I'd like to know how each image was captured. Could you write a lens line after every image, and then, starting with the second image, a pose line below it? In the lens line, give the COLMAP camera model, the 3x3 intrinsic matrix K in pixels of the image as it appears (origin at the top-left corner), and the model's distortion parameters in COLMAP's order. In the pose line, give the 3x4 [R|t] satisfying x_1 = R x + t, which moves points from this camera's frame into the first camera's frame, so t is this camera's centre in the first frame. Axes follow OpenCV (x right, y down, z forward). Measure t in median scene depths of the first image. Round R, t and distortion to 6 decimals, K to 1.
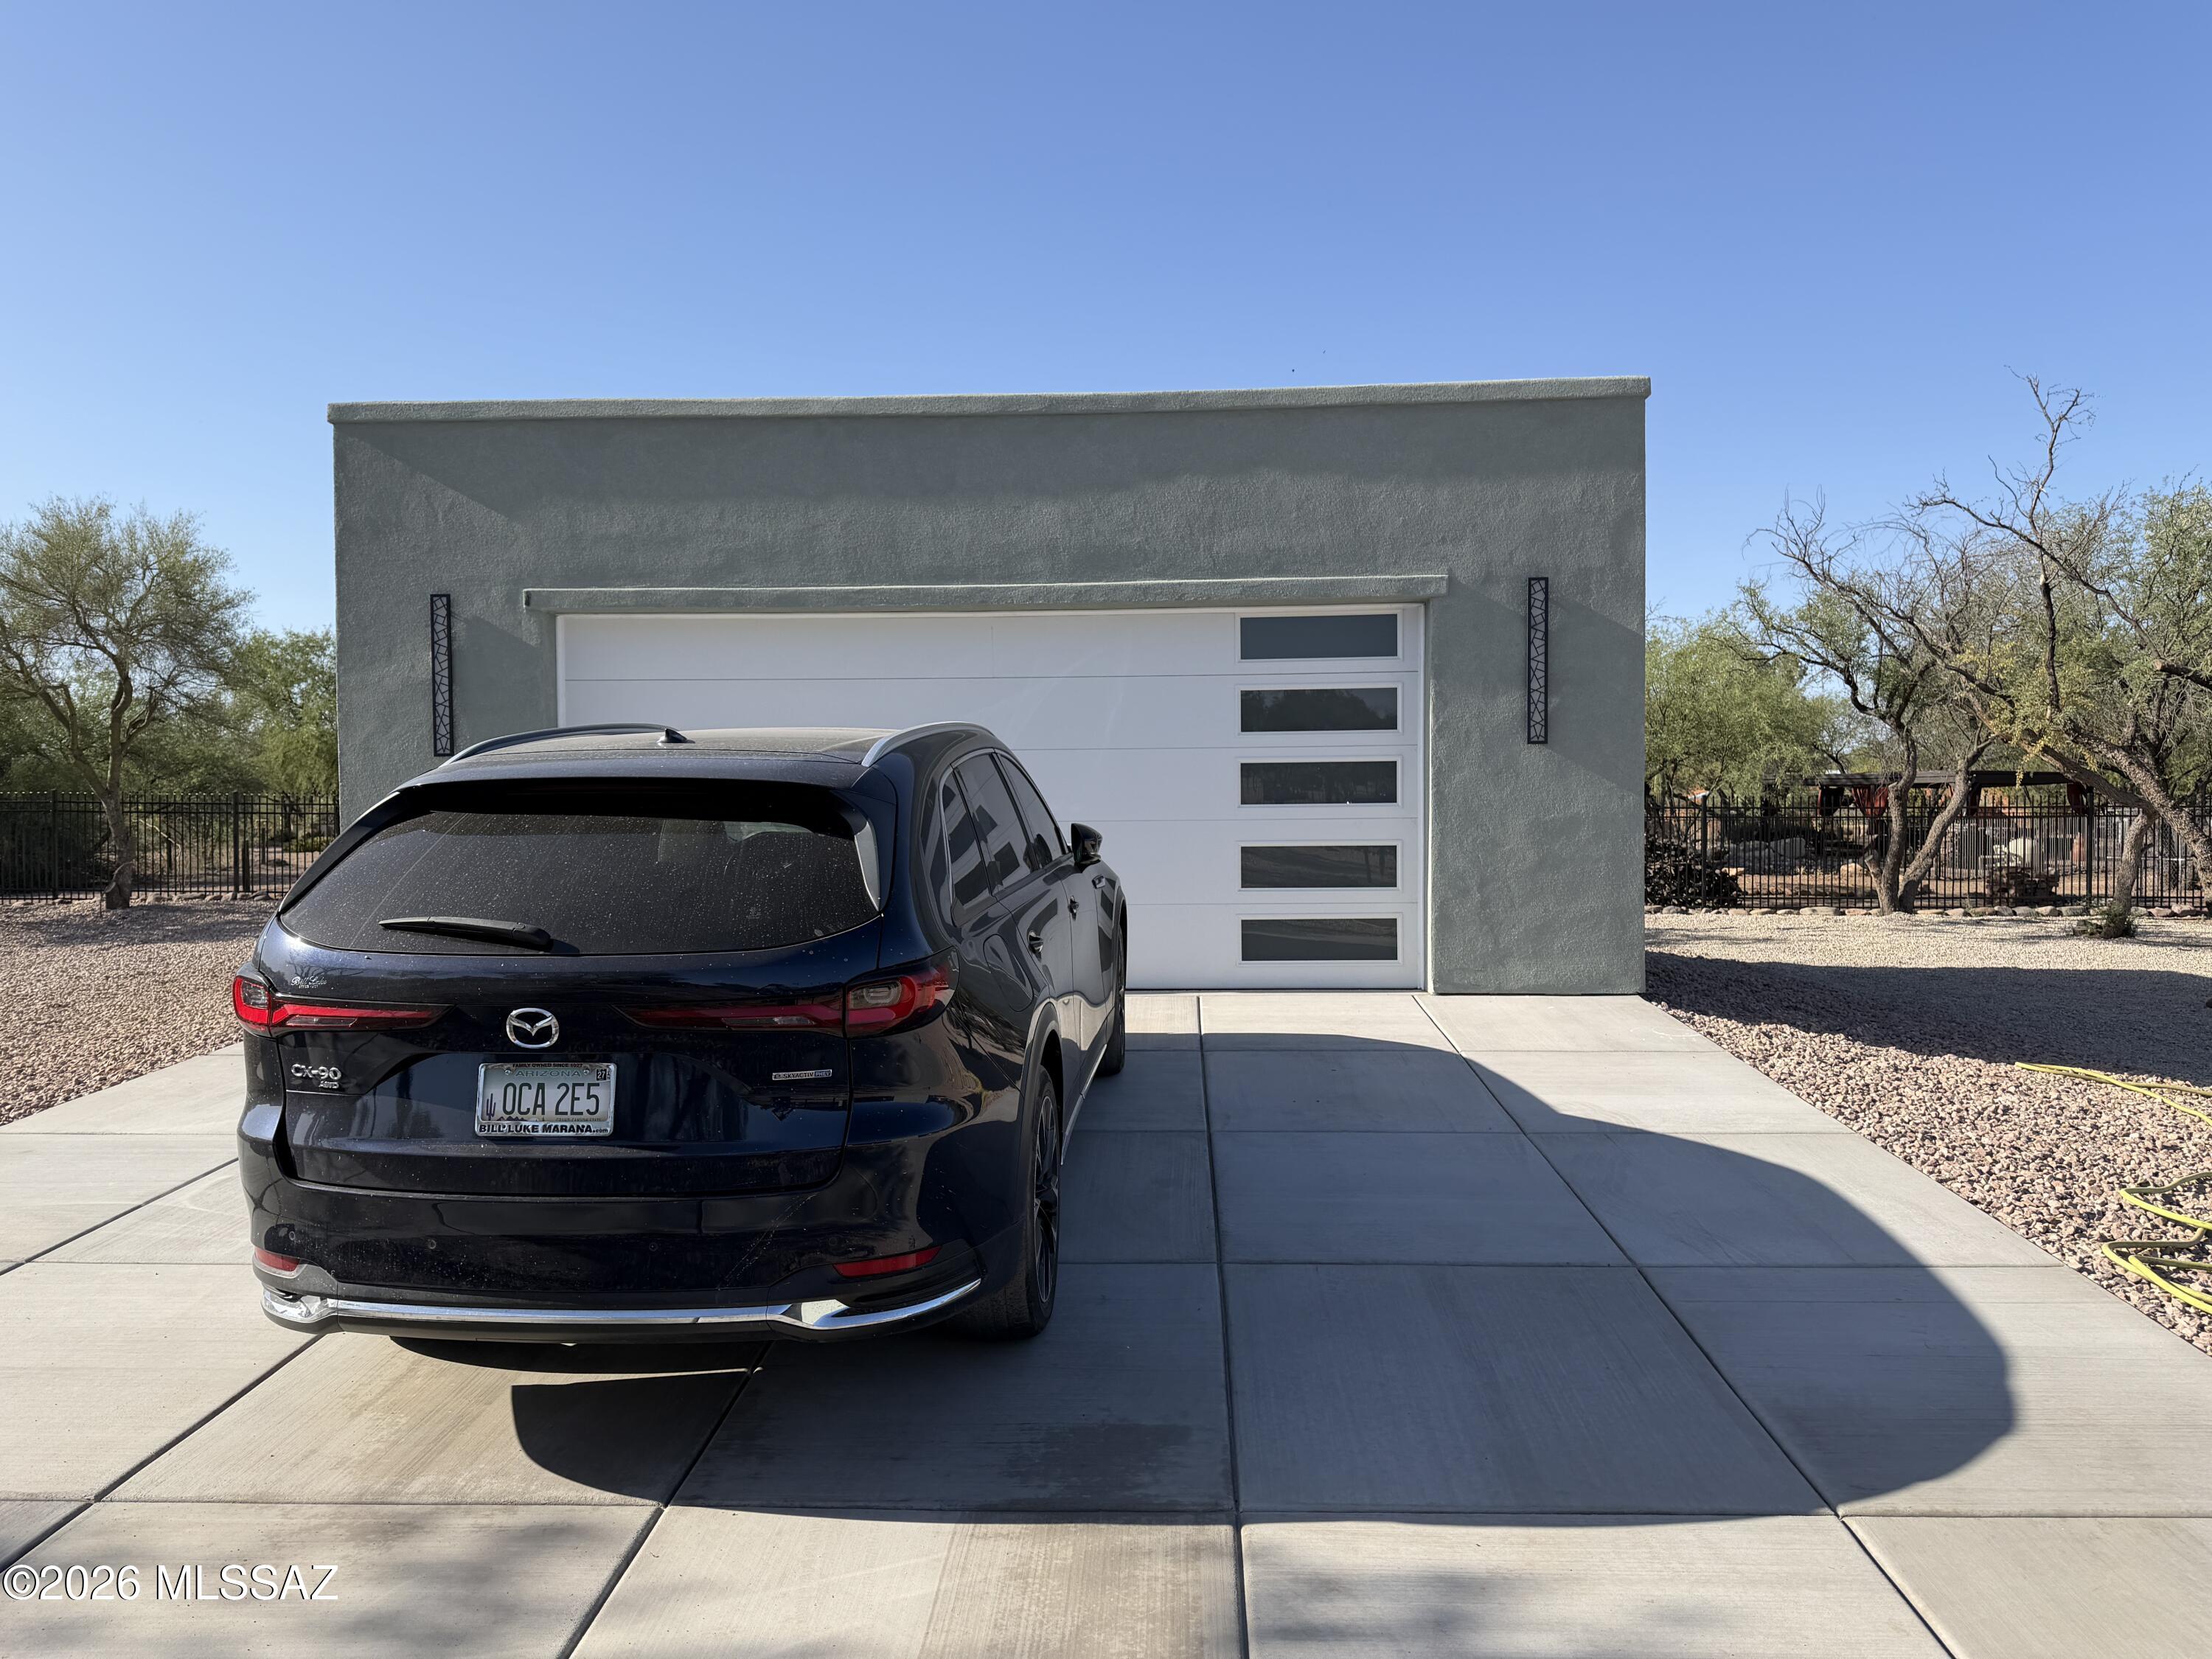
lens RADIAL K [[1574.2, 0, 1107.1], [0, 1574.2, 825.0], [0, 0, 1]] dist [0.011548, -0.015986]
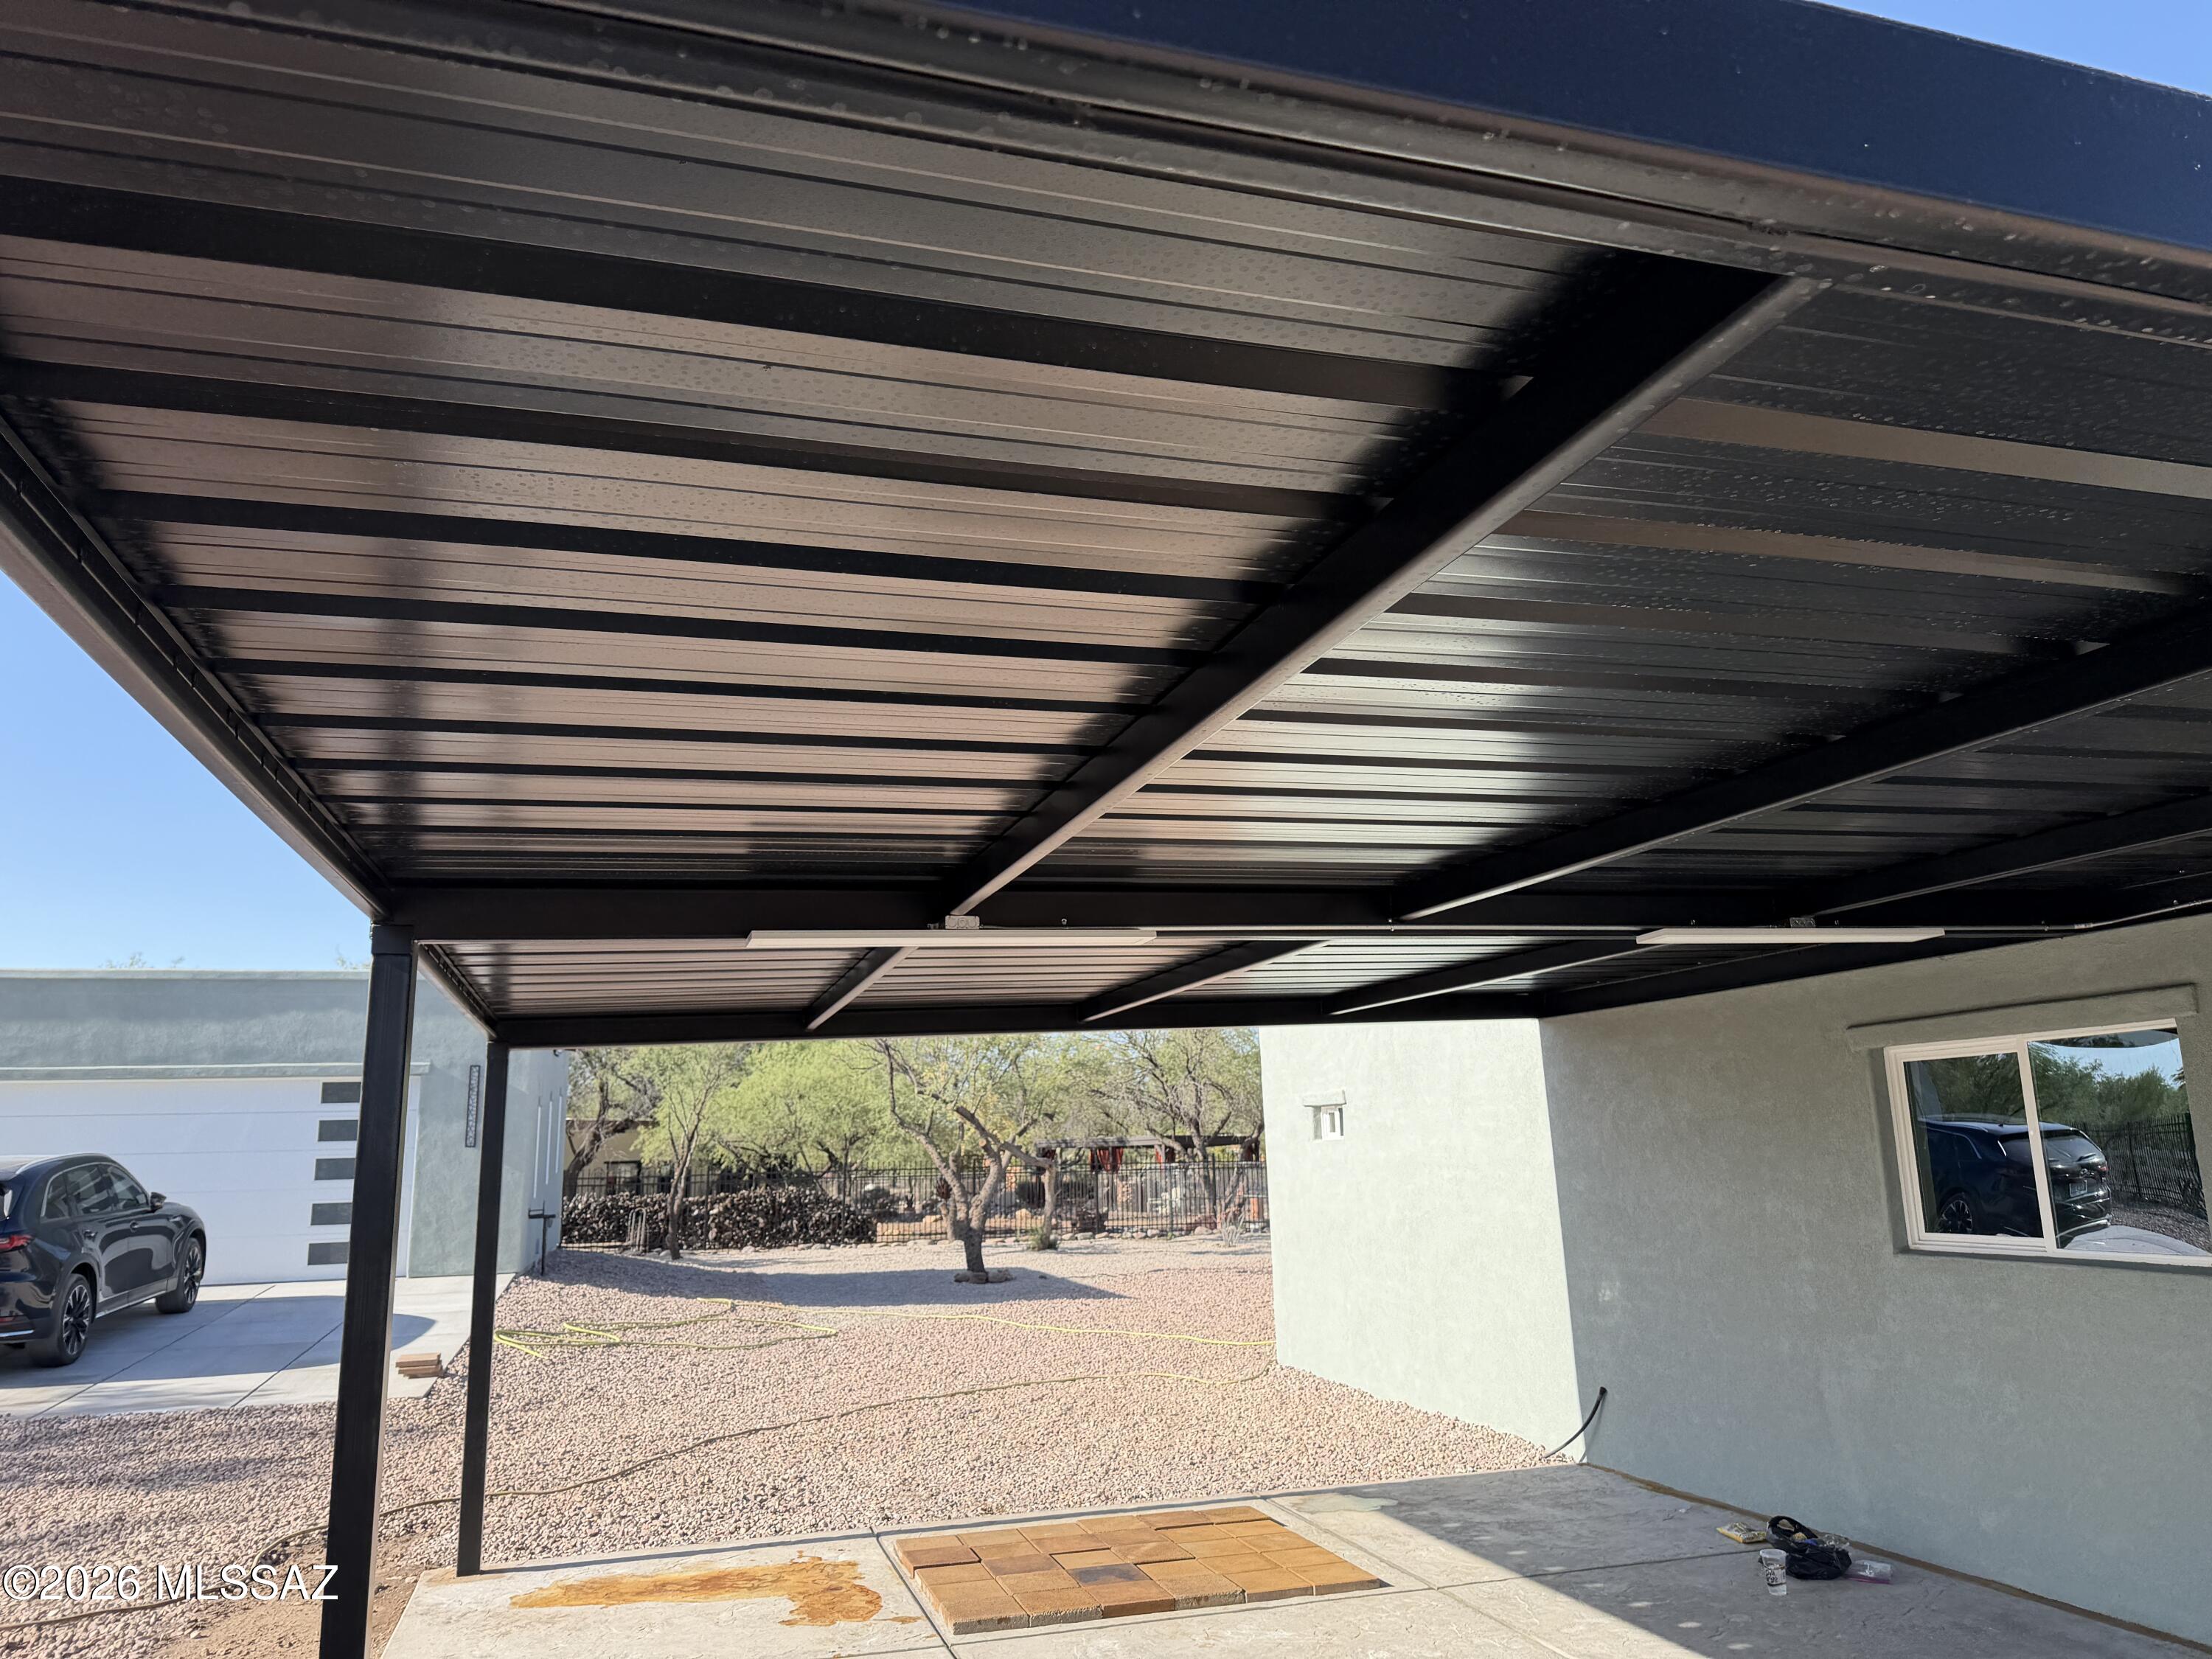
lens RADIAL K [[1574.2, 0, 1098.7], [0, 1574.2, 831.8], [0, 0, 1]] dist [0.011548, -0.015986]
pose [[0.953357, 0.053385, 0.297087, 0.416792], [0.015900, 0.973987, -0.226044, 0.024347], [-0.301426, 0.220225, 0.927709, -1.210058]]
